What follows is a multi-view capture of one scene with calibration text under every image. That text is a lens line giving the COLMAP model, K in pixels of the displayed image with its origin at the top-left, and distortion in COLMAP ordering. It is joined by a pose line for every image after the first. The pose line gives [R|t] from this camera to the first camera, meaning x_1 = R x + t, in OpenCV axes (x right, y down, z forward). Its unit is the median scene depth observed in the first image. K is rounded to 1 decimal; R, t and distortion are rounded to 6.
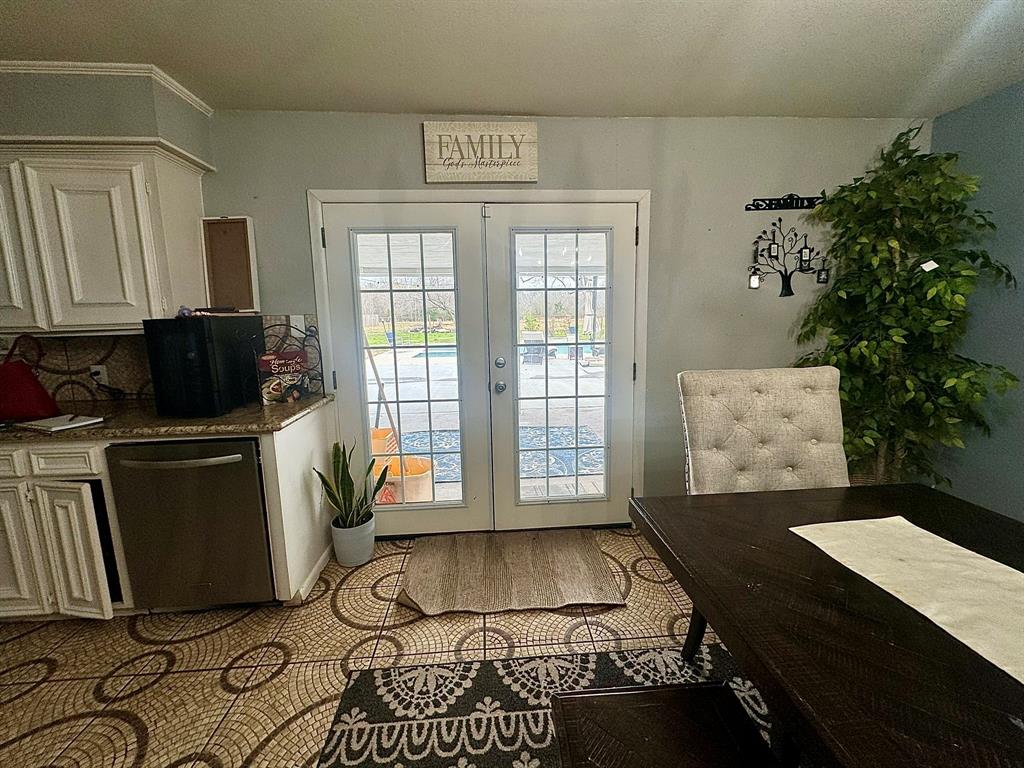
lens RADIAL K [[419.5, 0, 512.0], [0, 419.5, 373.2], [0, 0, 1]] dist [-0.005551, 0.000953]
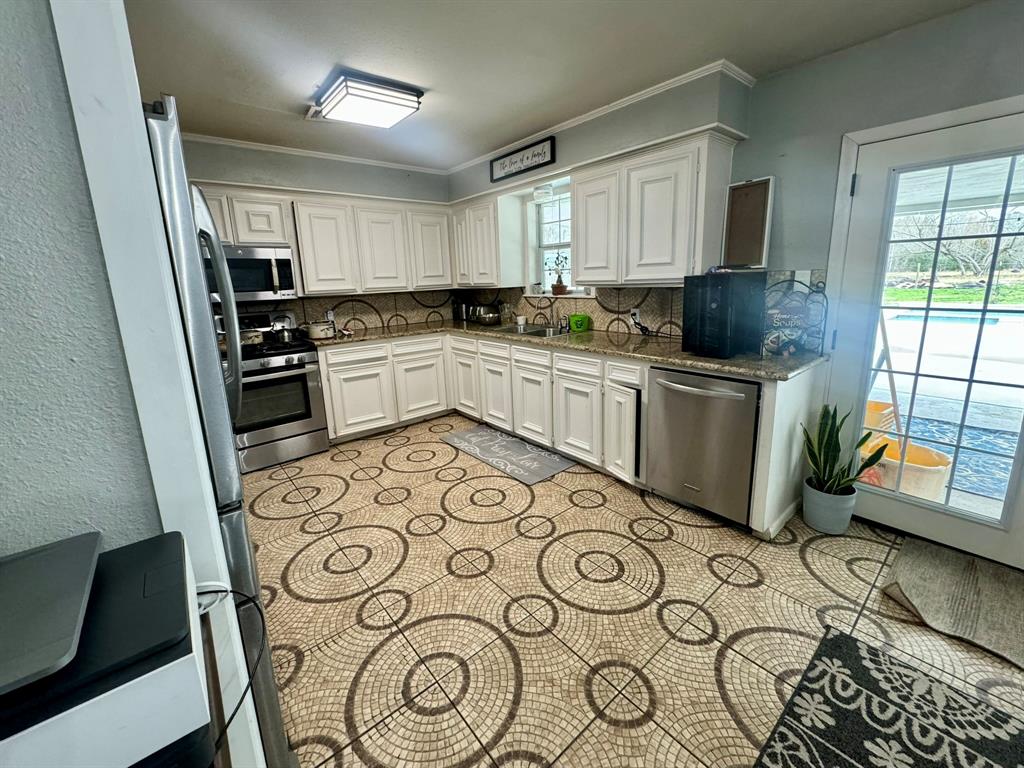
lens RADIAL K [[419.5, 0, 512.6], [0, 419.5, 365.5], [0, 0, 1]] dist [-0.005551, 0.000953]
pose [[0.582114, 0.169240, -0.795299, -0.113259], [-0.094826, 0.985555, 0.140319, 0.013683], [0.807559, -0.006266, 0.589754, -0.194164]]
